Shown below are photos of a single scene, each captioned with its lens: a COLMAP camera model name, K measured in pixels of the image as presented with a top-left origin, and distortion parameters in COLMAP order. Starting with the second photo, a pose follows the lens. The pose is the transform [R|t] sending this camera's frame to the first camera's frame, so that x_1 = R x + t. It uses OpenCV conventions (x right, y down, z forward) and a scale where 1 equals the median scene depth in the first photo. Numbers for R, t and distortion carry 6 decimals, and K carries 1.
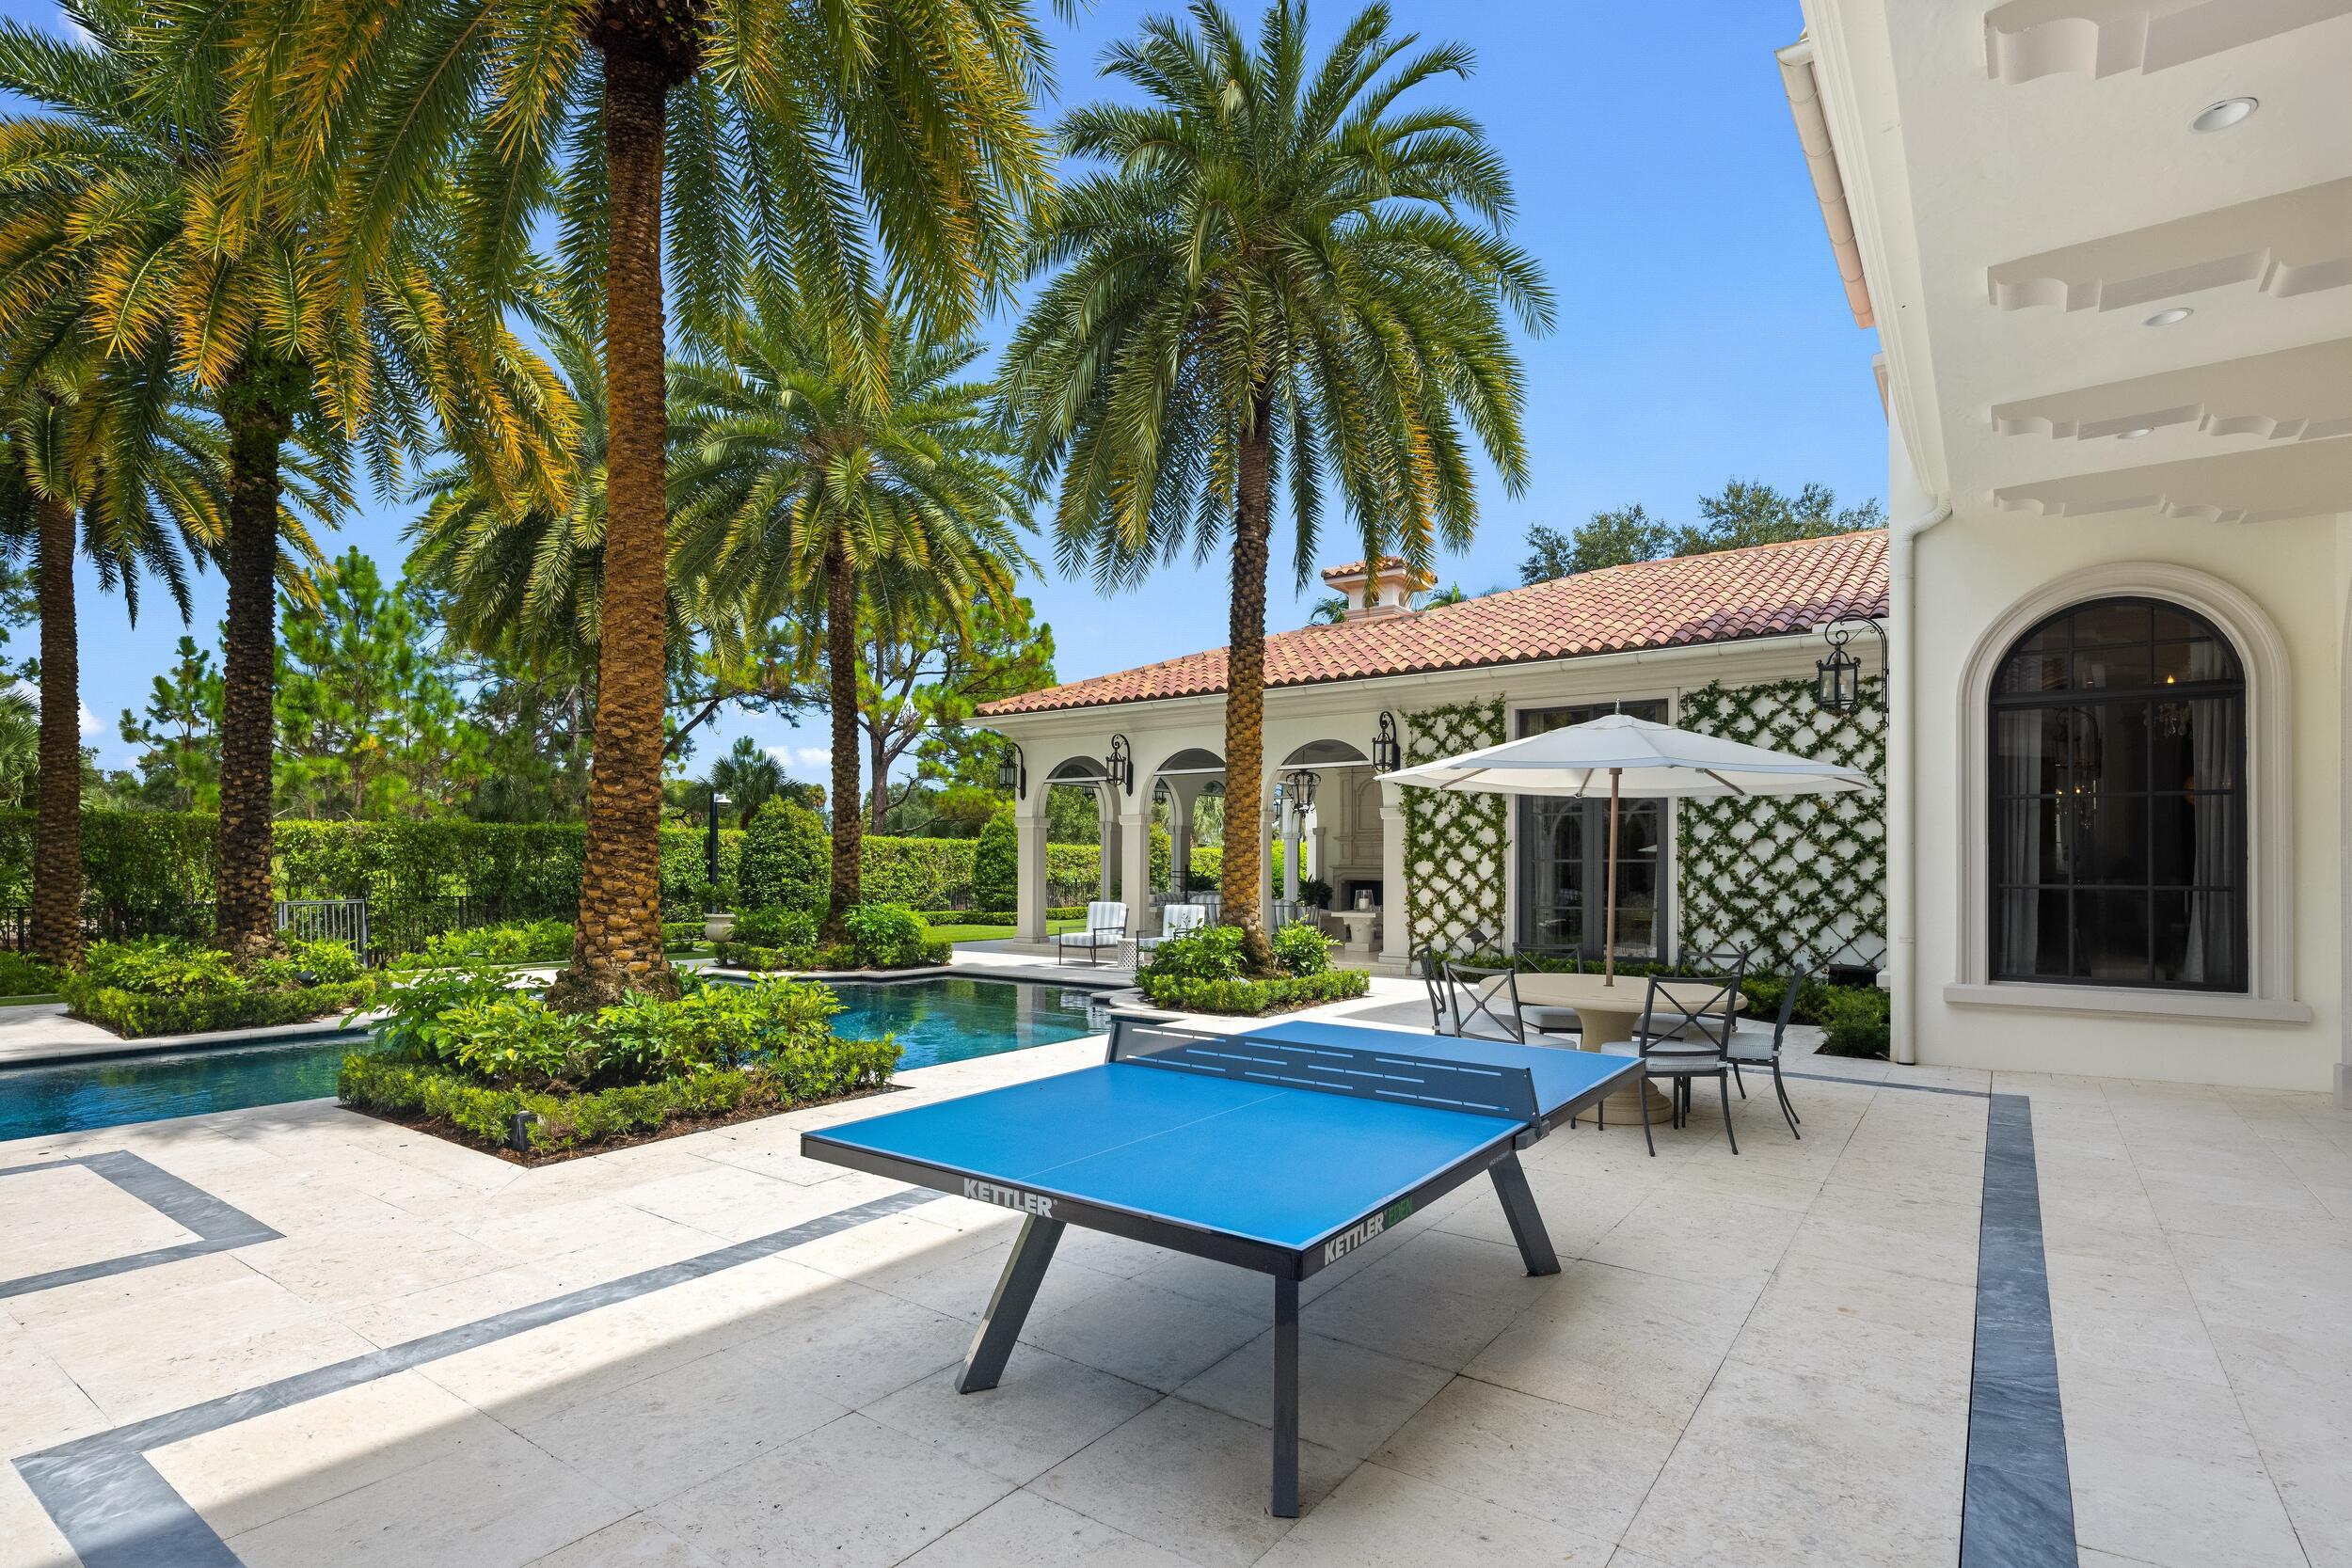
lens RADIAL K [[1172.1, 0, 1145.9], [0, 1172.1, 852.9], [0, 0, 1]] dist [-0.002225, -0.000415]
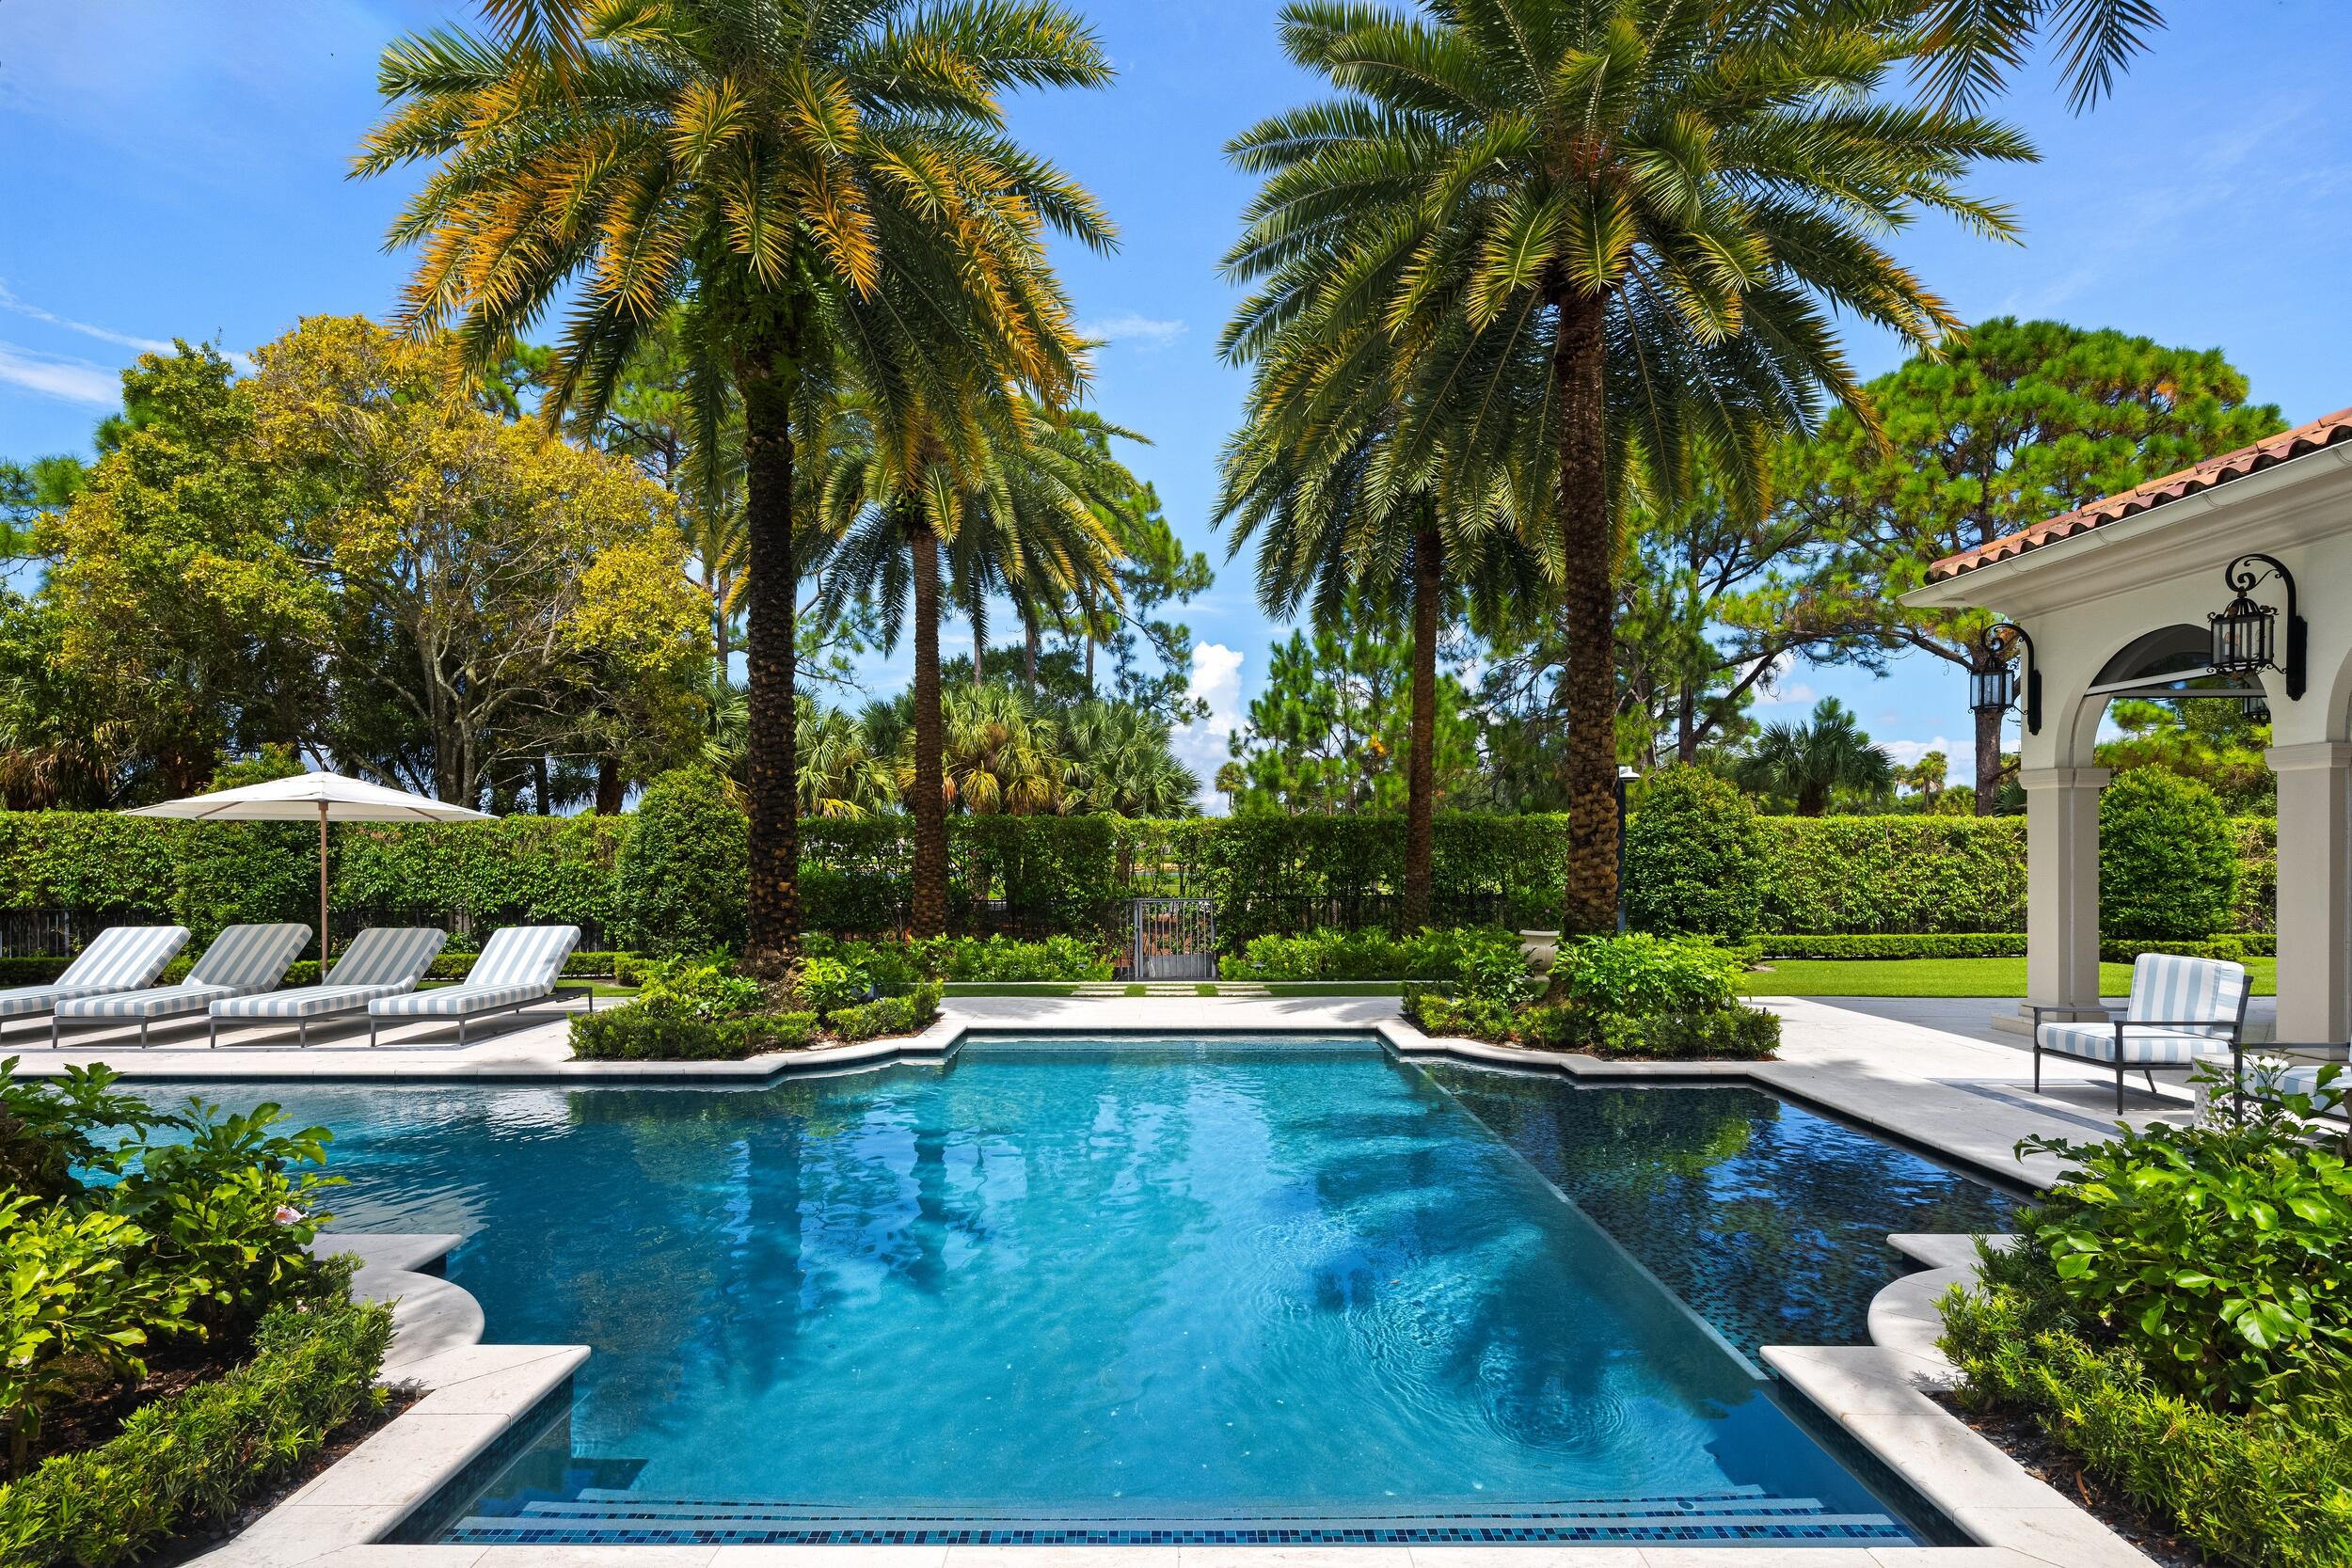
lens RADIAL K [[1149.8, 0, 1175.1], [0, 1149.8, 861.0], [0, 0, 1]] dist [-0.002444, -0.000746]
pose [[0.595739, 0.000218, -0.803178, 0.095653], [0.013490, 0.999856, 0.010277, -0.001112], [0.803065, -0.016957, 0.595650, 0.558135]]
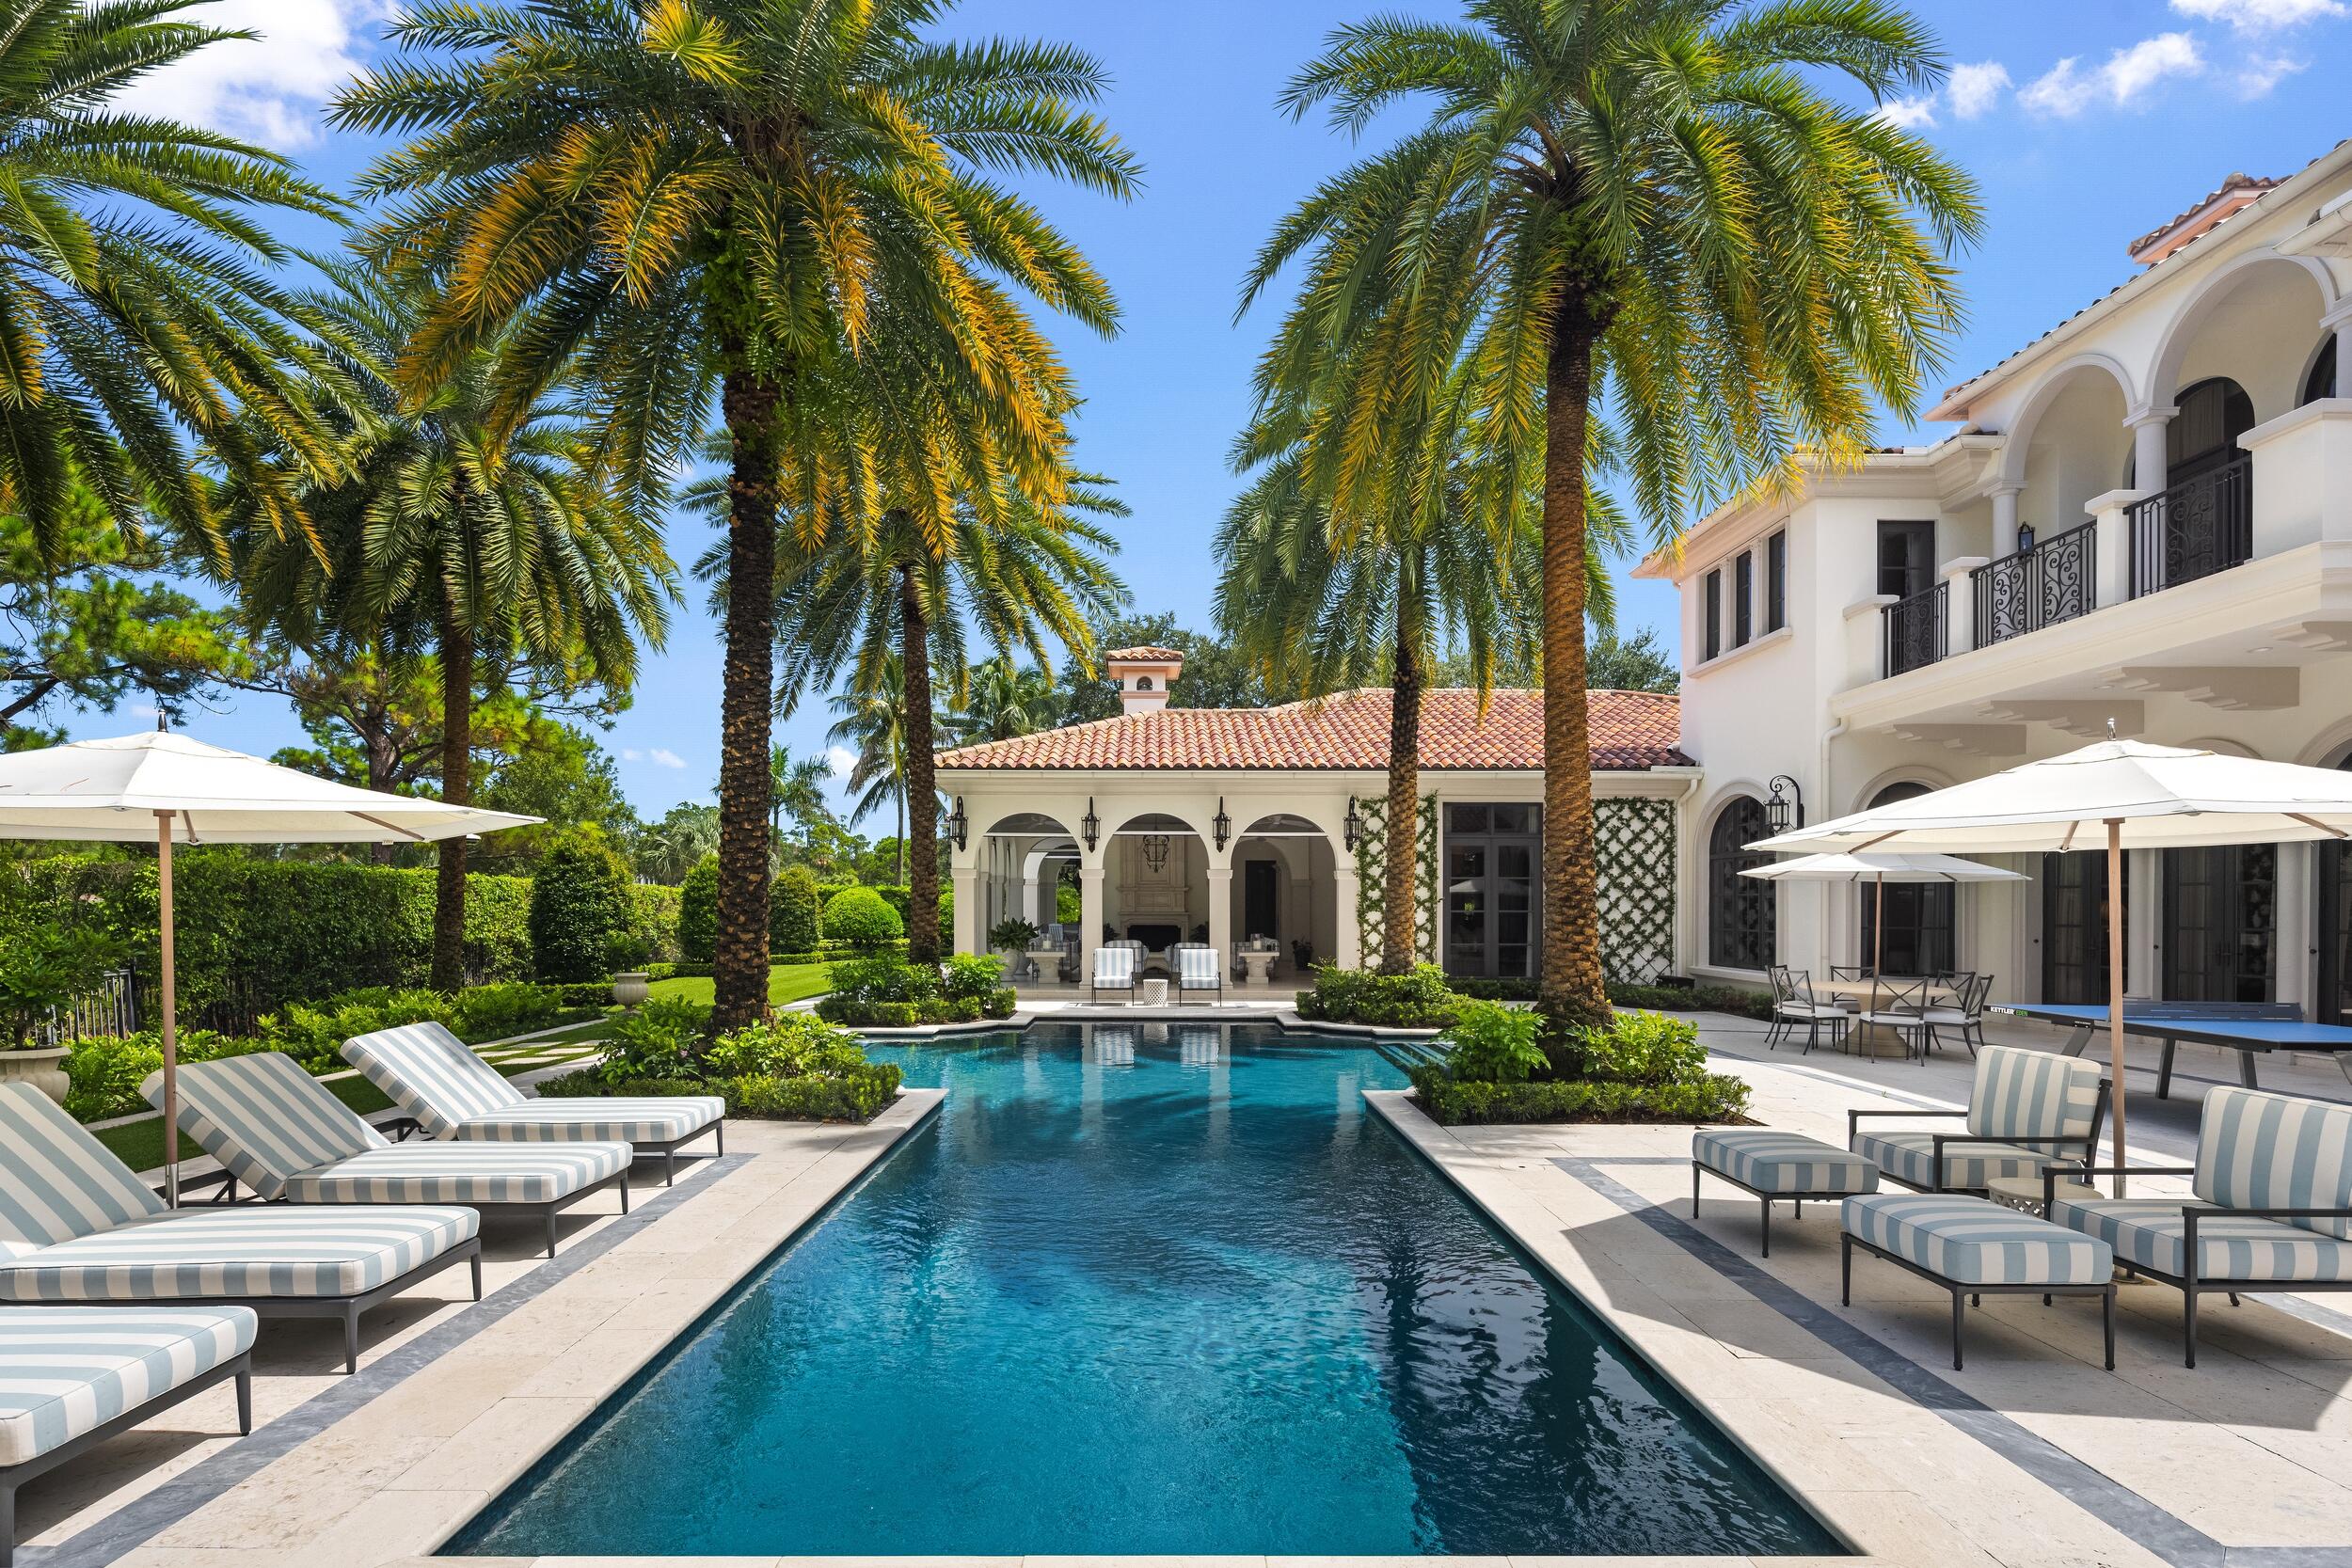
lens RADIAL K [[1153.0, 0, 1162.9], [0, 1153.0, 898.0], [0, 0, 1]] dist [-0.000764, -0.000361]
pose [[0.801437, 0.002989, 0.598072, -0.745776], [-0.005953, 0.999978, 0.002979, -0.011036], [-0.598050, -0.005948, 0.801437, 0.103266]]
